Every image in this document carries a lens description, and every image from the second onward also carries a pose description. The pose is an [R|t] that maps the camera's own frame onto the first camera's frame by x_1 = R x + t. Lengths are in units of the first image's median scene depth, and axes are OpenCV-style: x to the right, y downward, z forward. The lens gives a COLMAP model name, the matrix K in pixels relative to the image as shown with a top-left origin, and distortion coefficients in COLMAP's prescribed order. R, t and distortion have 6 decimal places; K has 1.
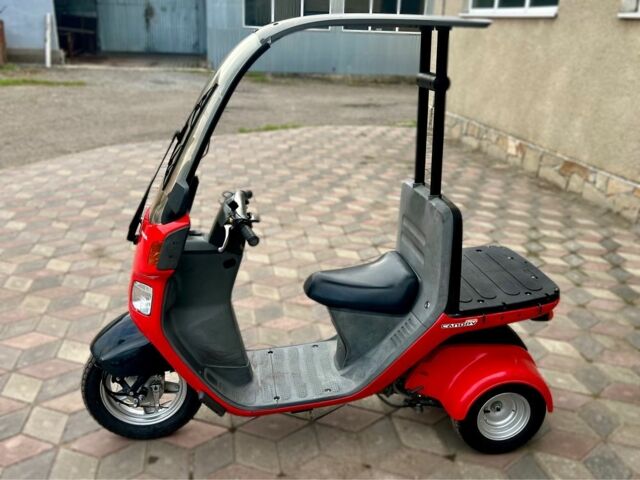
lens RADIAL K [[569.8, 0, 321.2], [0, 569.8, 226.4], [0, 0, 1]] dist [0.021008, -0.009557]
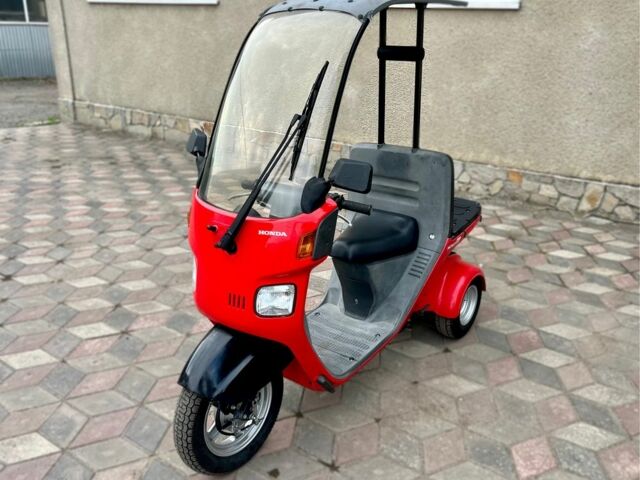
lens RADIAL K [[569.8, 0, 318.7], [0, 569.8, 234.0], [0, 0, 1]] dist [0.021008, -0.009557]
pose [[0.716954, -0.255135, 0.648755, -0.253785], [0.236214, 0.964479, 0.118253, -0.022787], [-0.655881, 0.068463, 0.751754, 0.072403]]
